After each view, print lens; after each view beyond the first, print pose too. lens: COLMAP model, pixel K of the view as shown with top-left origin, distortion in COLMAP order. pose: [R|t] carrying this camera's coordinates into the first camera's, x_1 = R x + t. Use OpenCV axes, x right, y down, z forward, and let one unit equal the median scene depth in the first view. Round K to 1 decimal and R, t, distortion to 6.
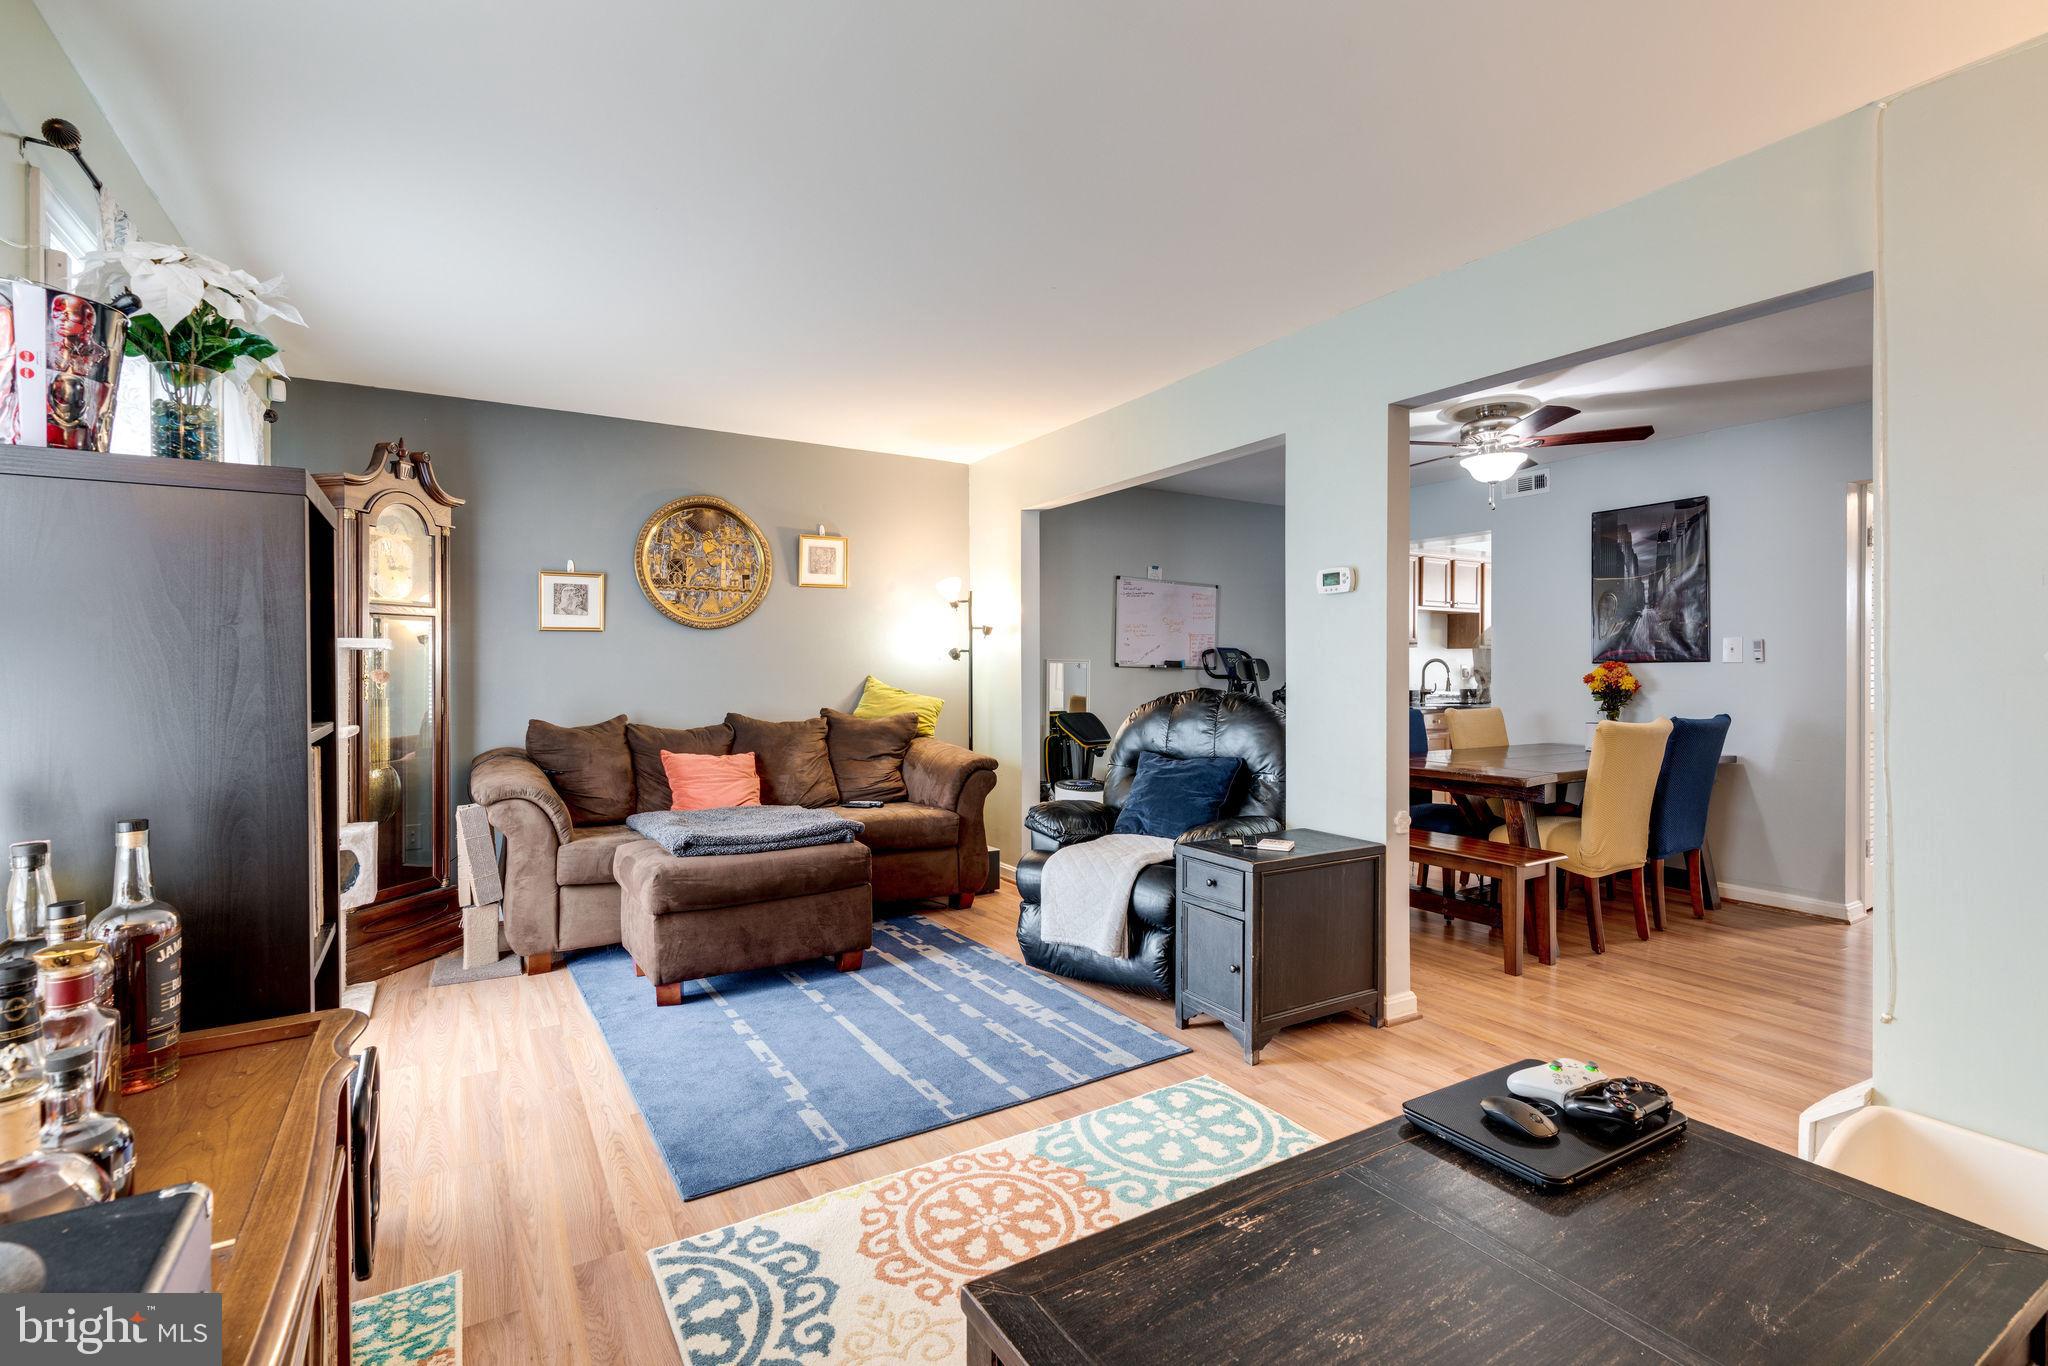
lens RADIAL K [[922.7, 0, 1023.0], [0, 922.7, 673.2], [0, 0, 1]] dist [-0.006578, 0.000418]
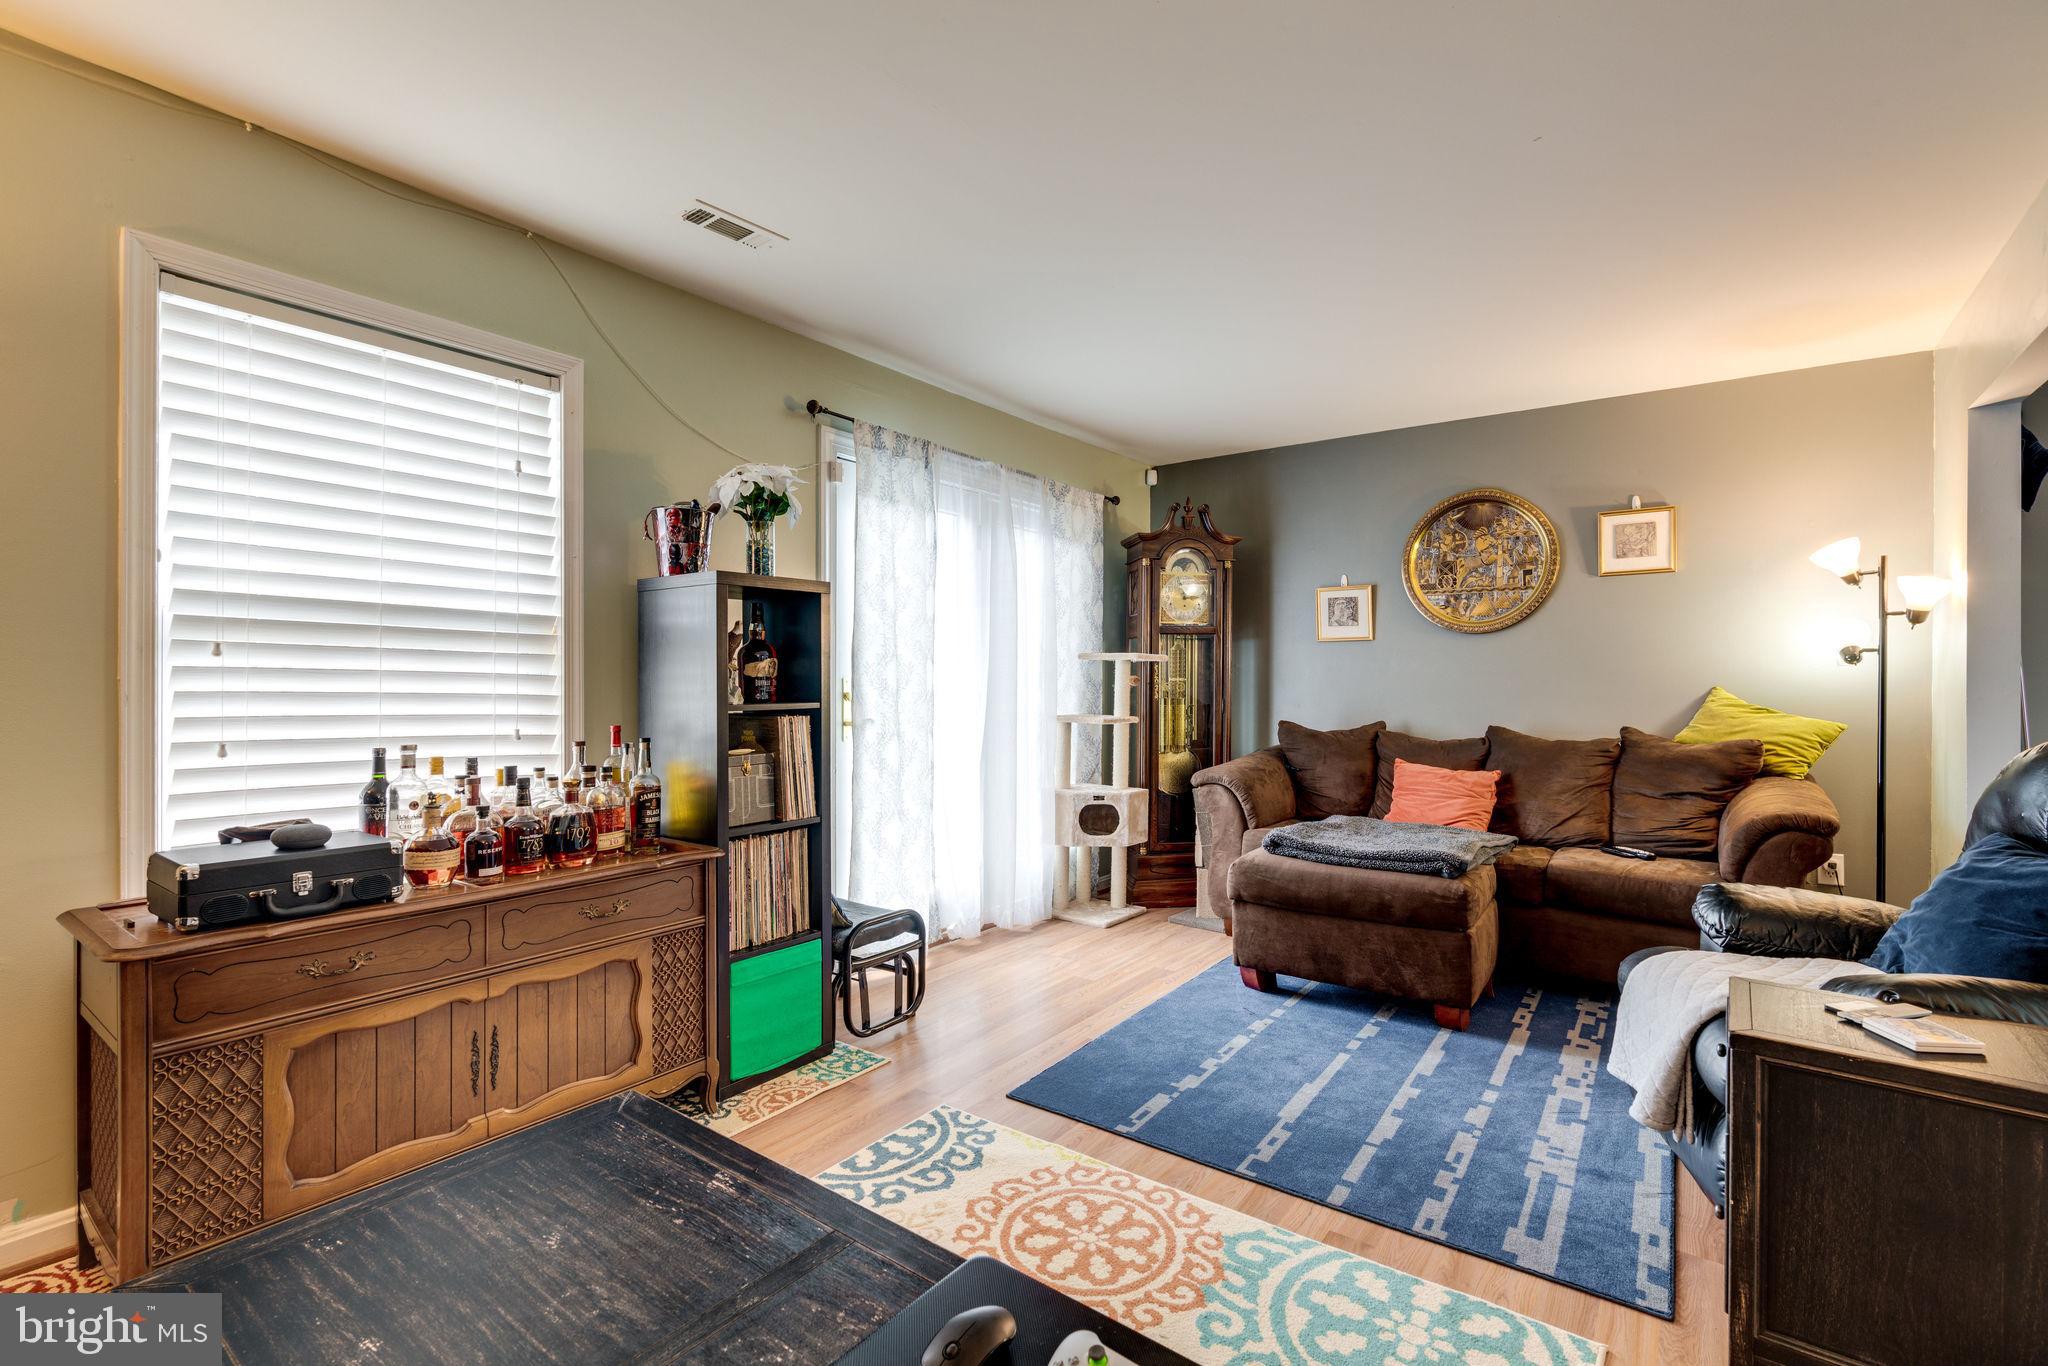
lens RADIAL K [[922.7, 0, 1016.7], [0, 922.7, 685.4], [0, 0, 1]] dist [-0.006578, 0.000418]
pose [[0.366380, 0.009972, -0.930412, 0.486925], [-0.008776, 0.999935, 0.007261, 0.001747], [0.930424, 0.005505, 0.366444, 0.330989]]
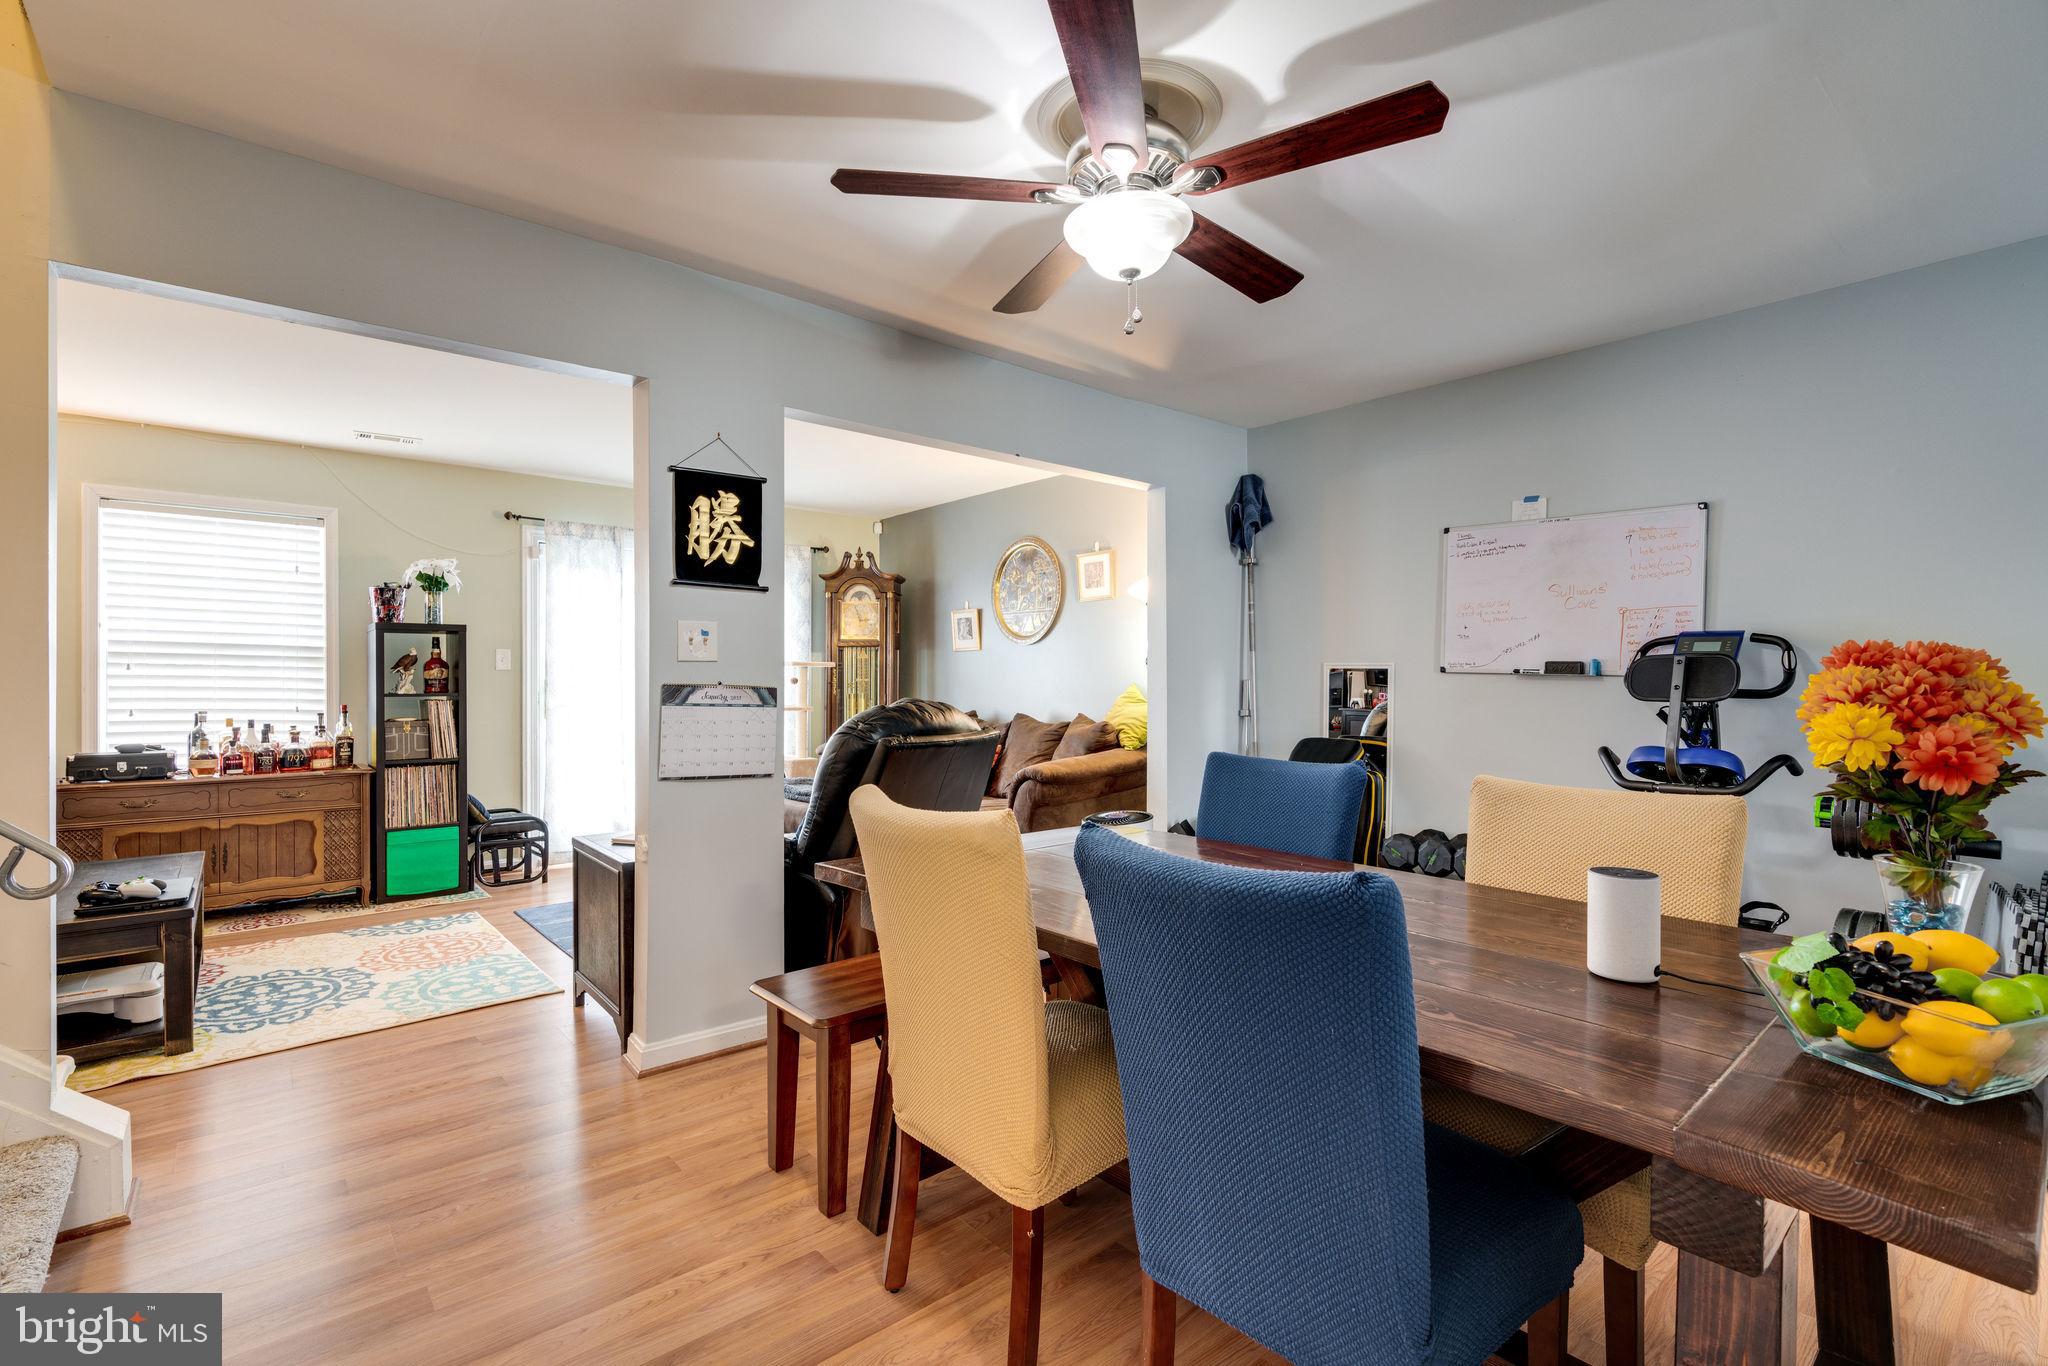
lens RADIAL K [[922.7, 0, 1027.4], [0, 922.7, 682.5], [0, 0, 1]] dist [-0.006578, 0.000418]
pose [[0.161036, 0.003720, -0.986942, 1.247261], [-0.005301, 0.999982, 0.002904, -0.000643], [0.986934, 0.004764, 0.161053, 1.133210]]
